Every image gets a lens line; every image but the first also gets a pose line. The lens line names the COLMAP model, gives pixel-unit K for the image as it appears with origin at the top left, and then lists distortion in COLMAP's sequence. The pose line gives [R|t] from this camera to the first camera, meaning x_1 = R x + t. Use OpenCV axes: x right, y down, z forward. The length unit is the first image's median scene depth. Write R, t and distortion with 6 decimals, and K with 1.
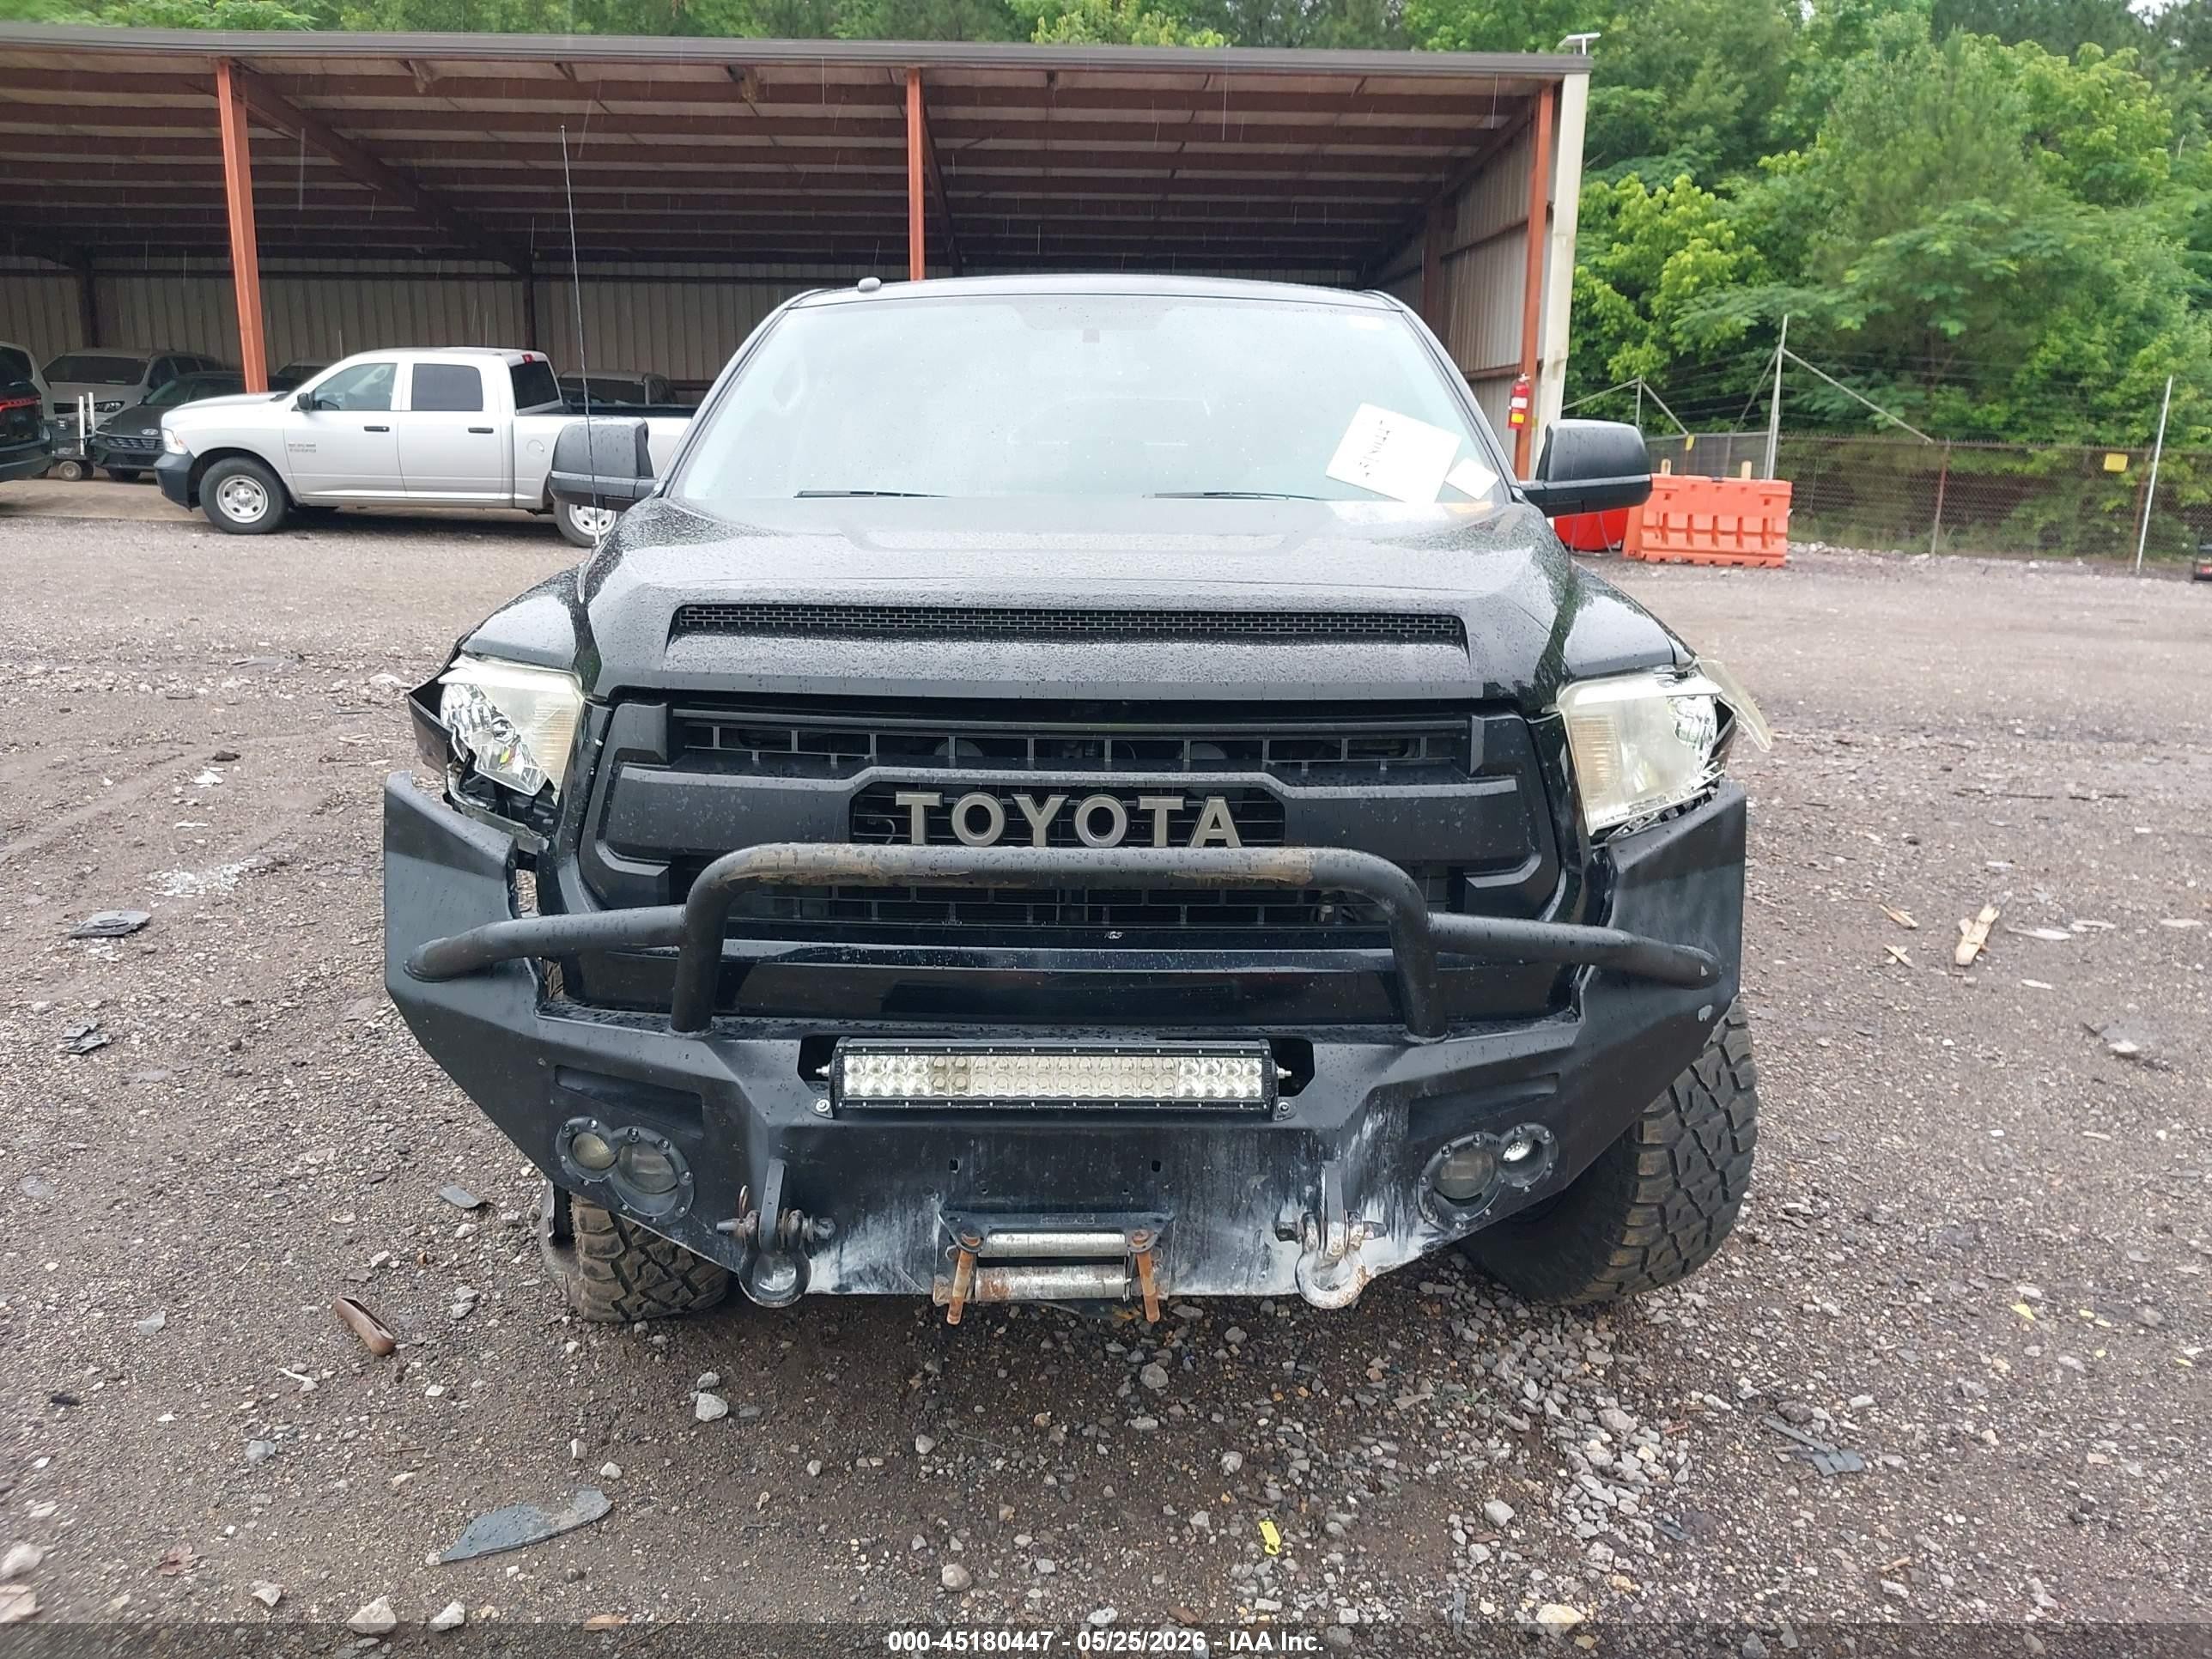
lens RADIAL K [[1740.4, 0, 1134.9], [0, 1740.4, 832.2], [0, 0, 1]] dist [0.042384, -0.068051]
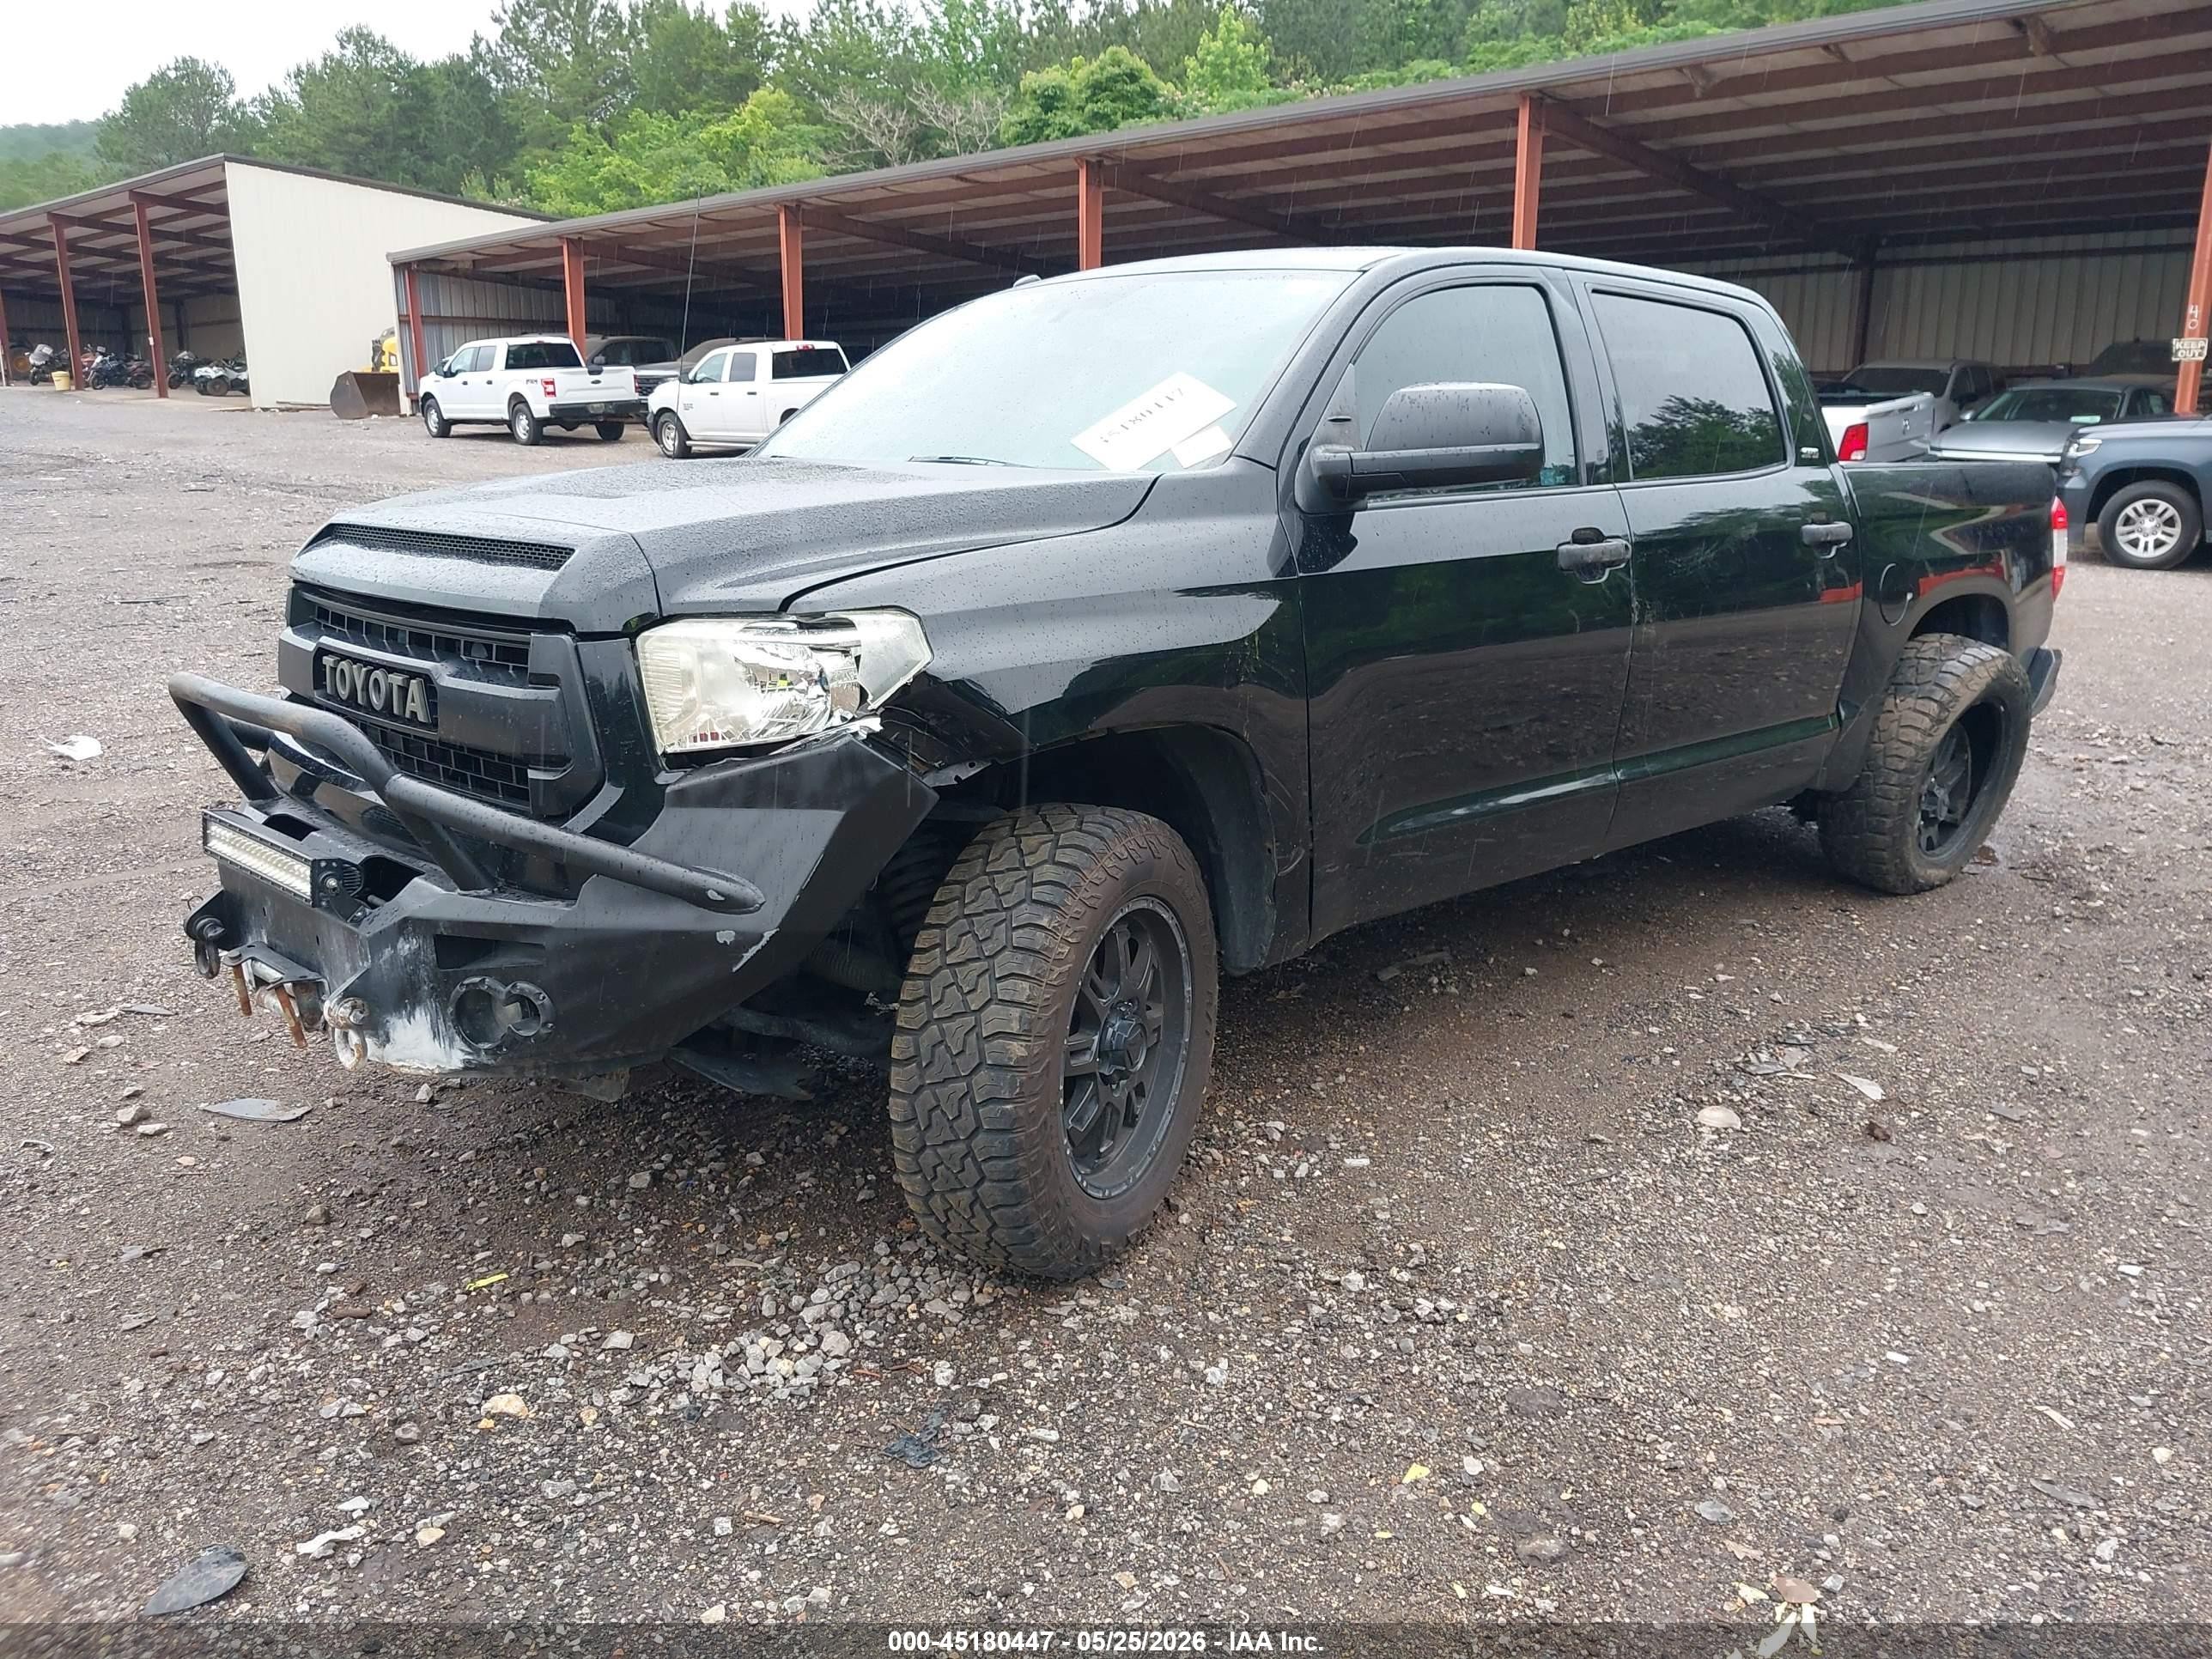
lens RADIAL K [[1717.5, 0, 1084.6], [0, 1717.5, 830.6], [0, 0, 1]] dist [0.050557, -0.046816]
pose [[0.694880, 0.153570, -0.702537, 0.707741], [-0.151709, 0.986250, 0.065532, -0.036755], [0.702941, 0.061045, 0.708623, 0.239323]]
